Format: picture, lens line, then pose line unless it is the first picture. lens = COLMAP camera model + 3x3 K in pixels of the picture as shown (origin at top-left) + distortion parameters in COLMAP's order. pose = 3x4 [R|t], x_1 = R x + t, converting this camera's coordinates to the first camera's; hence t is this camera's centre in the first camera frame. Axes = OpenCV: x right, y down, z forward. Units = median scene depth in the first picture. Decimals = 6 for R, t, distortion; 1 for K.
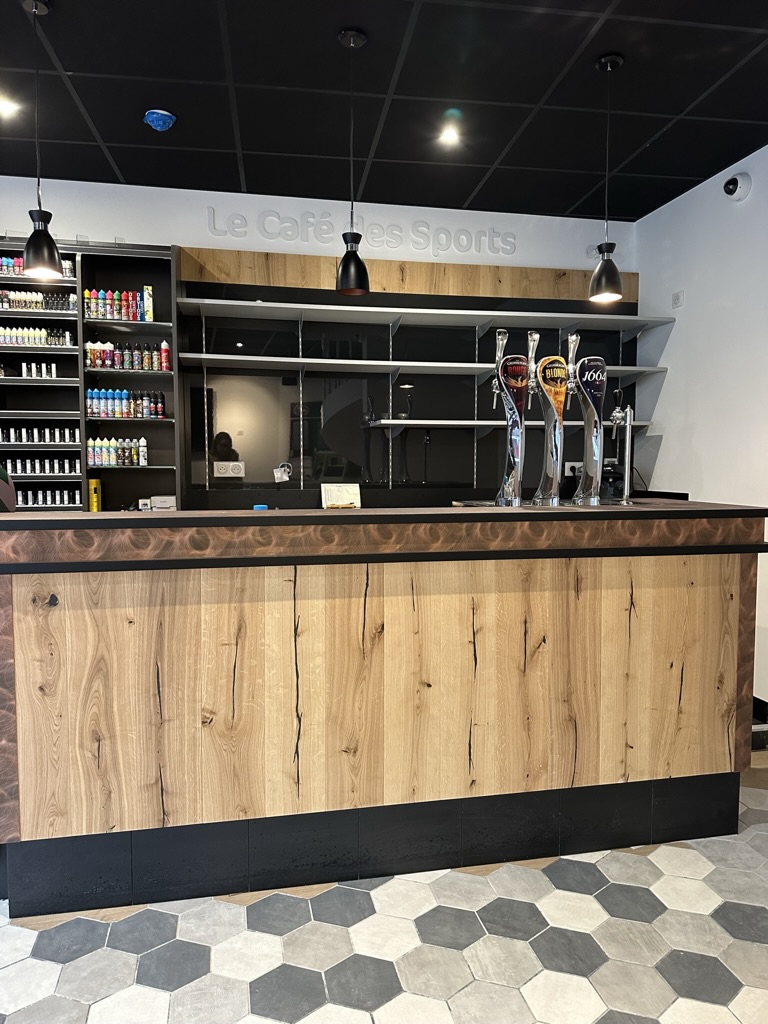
lens RADIAL K [[706.3, 0, 384.0], [0, 706.3, 512.0], [0, 0, 1]] dist [0.128369, -0.255474]
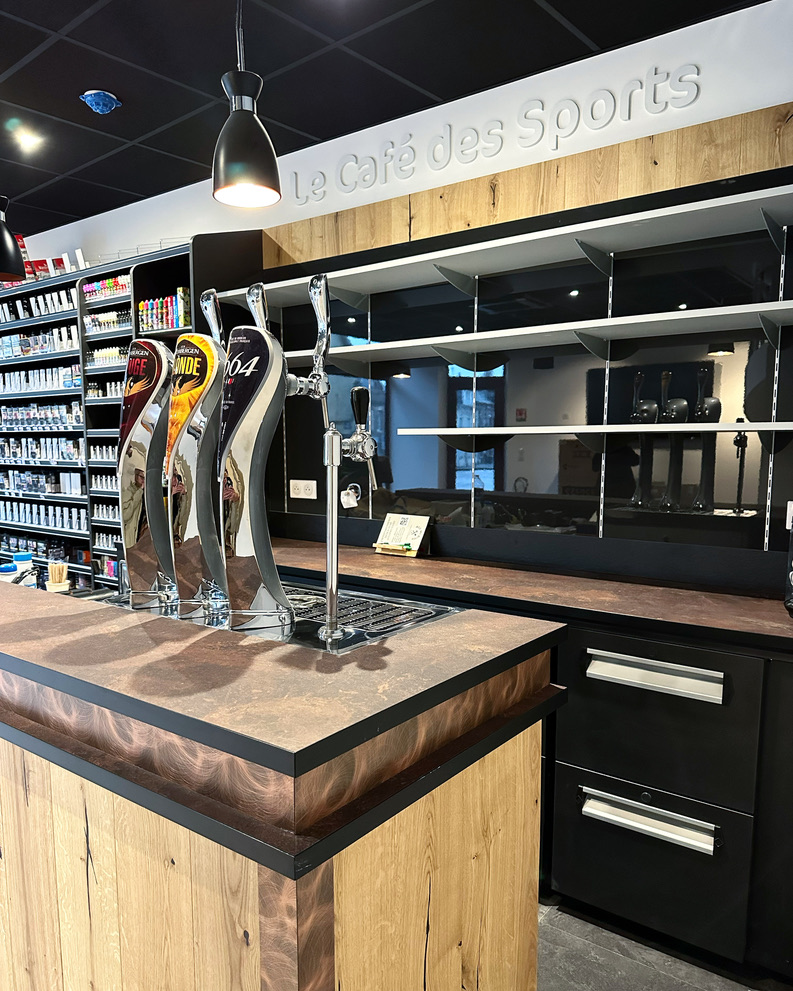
lens RADIAL K [[762.0, 0, 394.7], [0, 762.0, 524.0], [0, 0, 1]] dist [-0.003567, -0.001850]
pose [[0.649995, 0.085246, -0.755142, 0.828792], [-0.051264, 0.996344, 0.068348, -0.135118], [0.758207, -0.005714, 0.651989, 0.800369]]
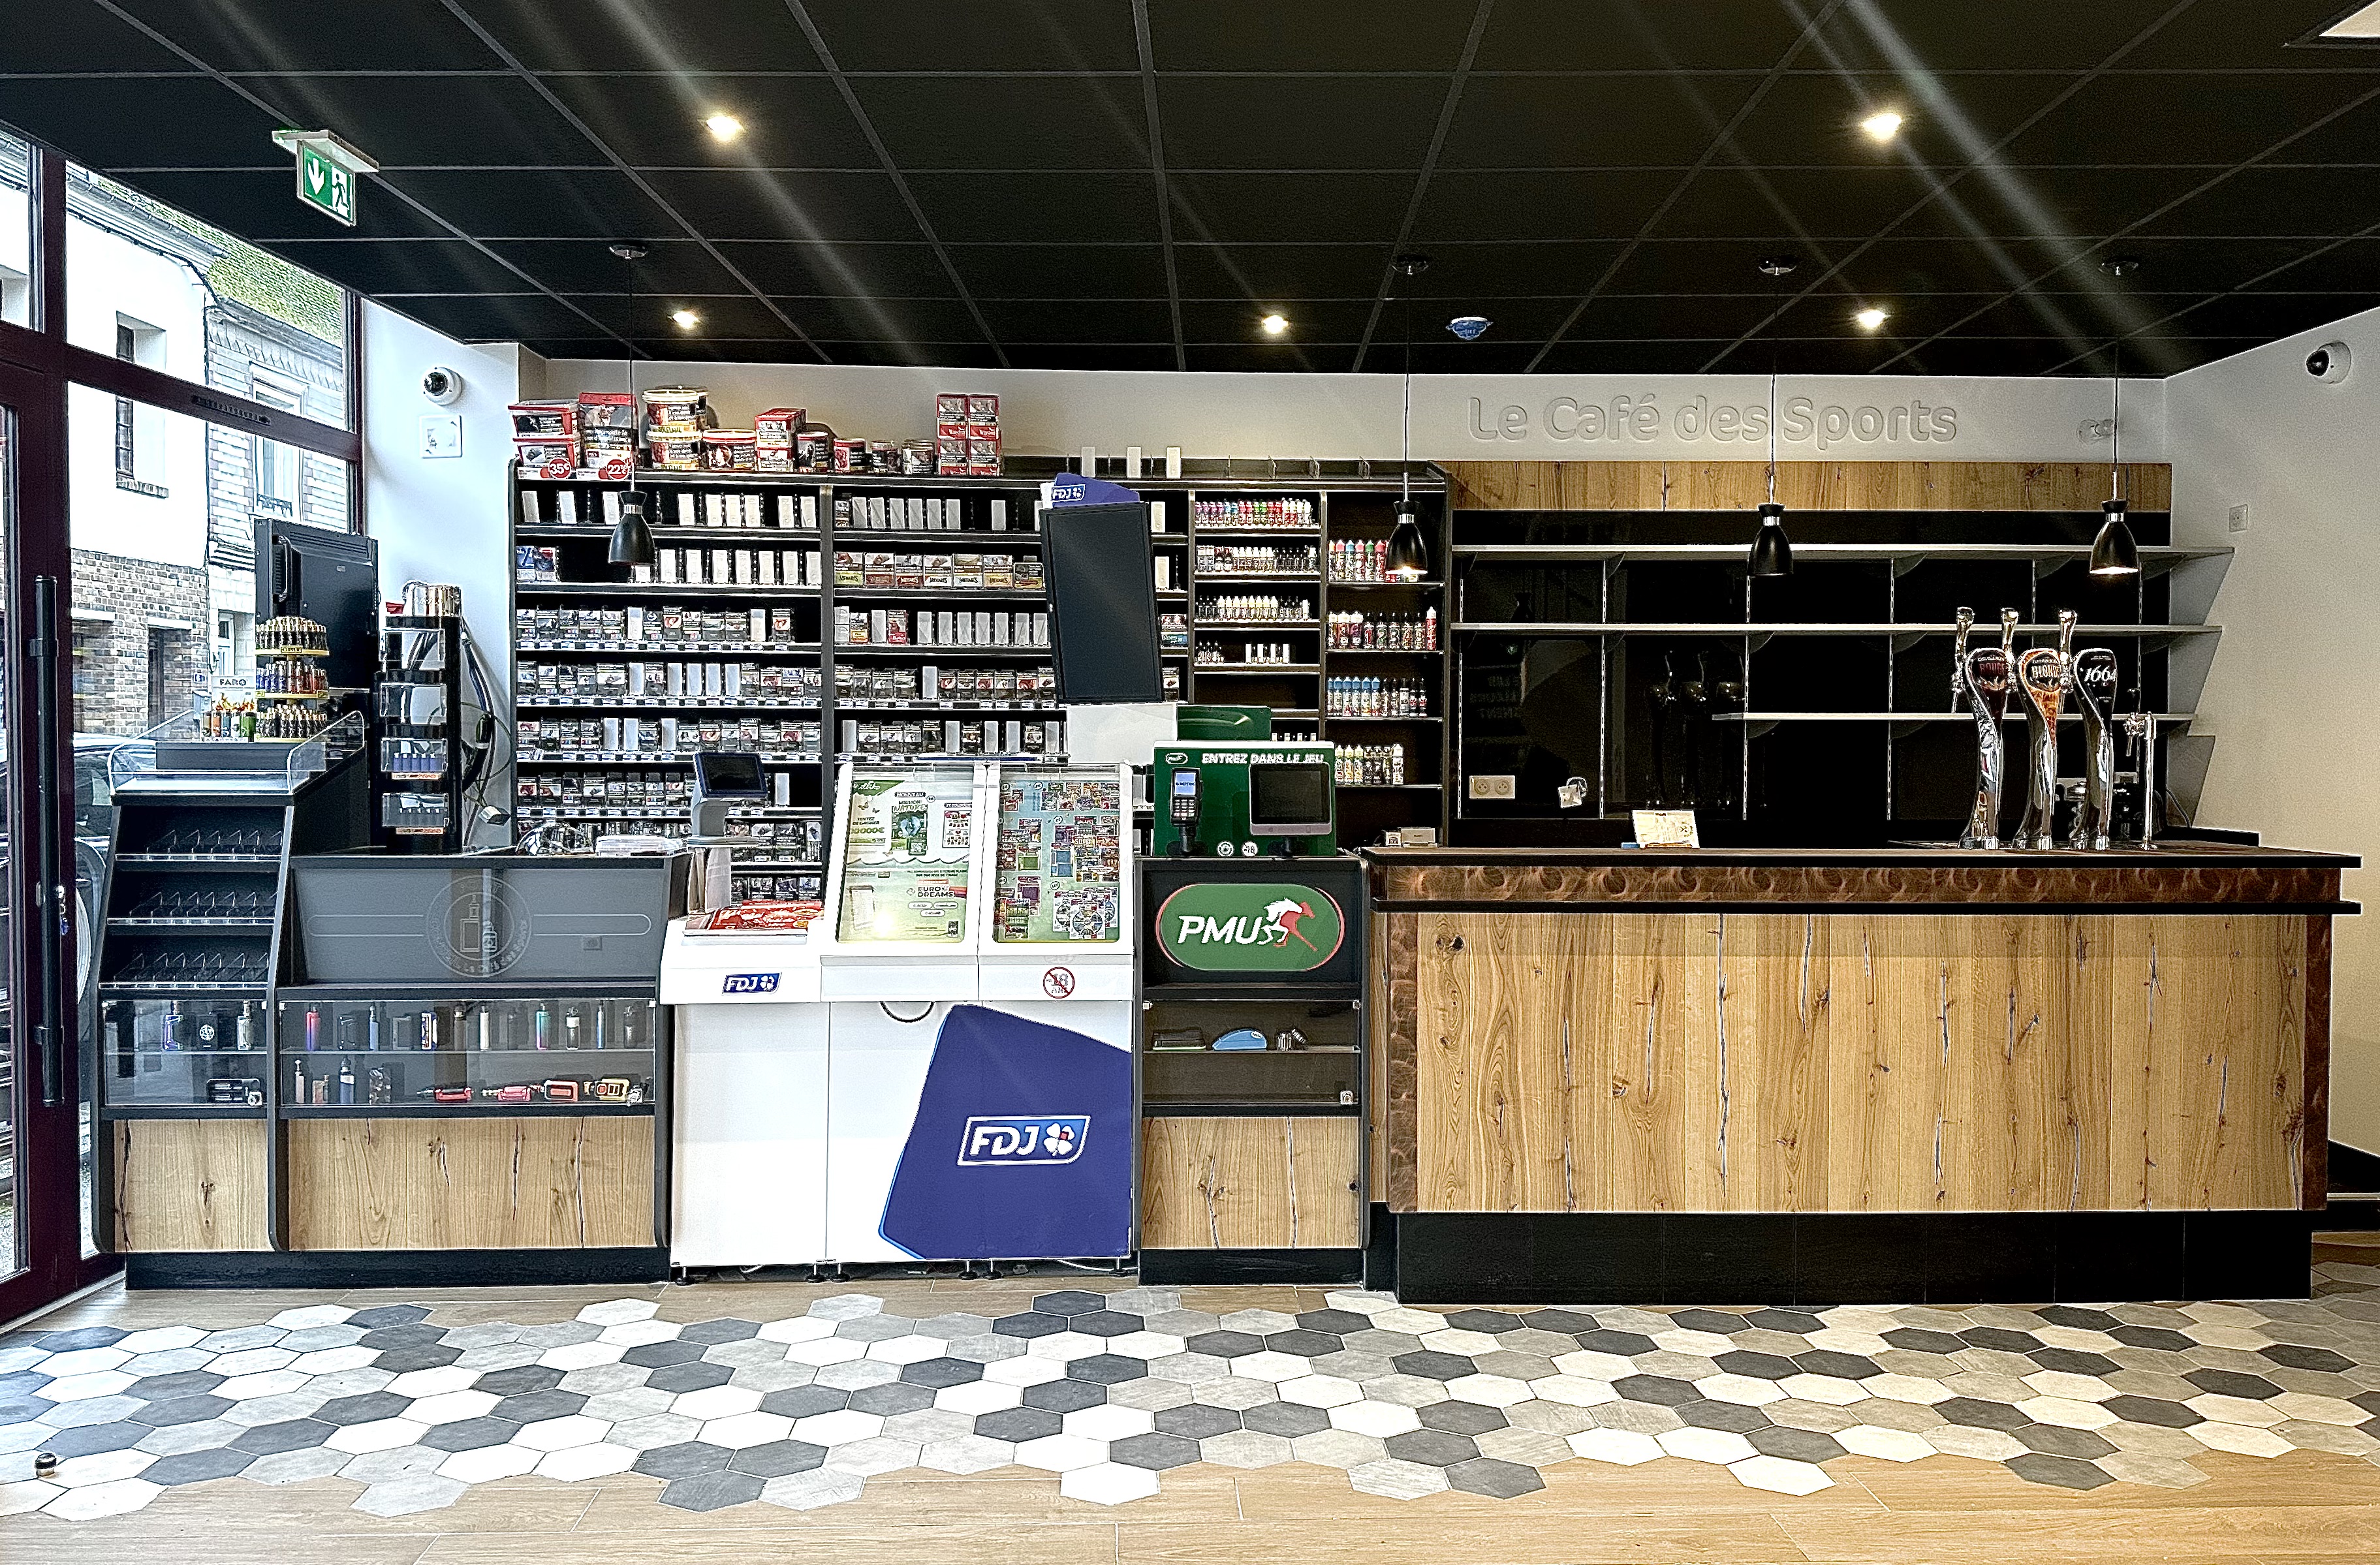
lens RADIAL K [[1784.9, 0, 1190.0], [0, 1784.9, 782.5], [0, 0, 1]] dist [0.108265, -0.215150]
pose [[0.984862, 0.006864, -0.173206, -0.328543], [-0.014713, 0.998920, -0.044071, 0.019160], [0.172716, 0.045952, 0.983899, -1.065563]]
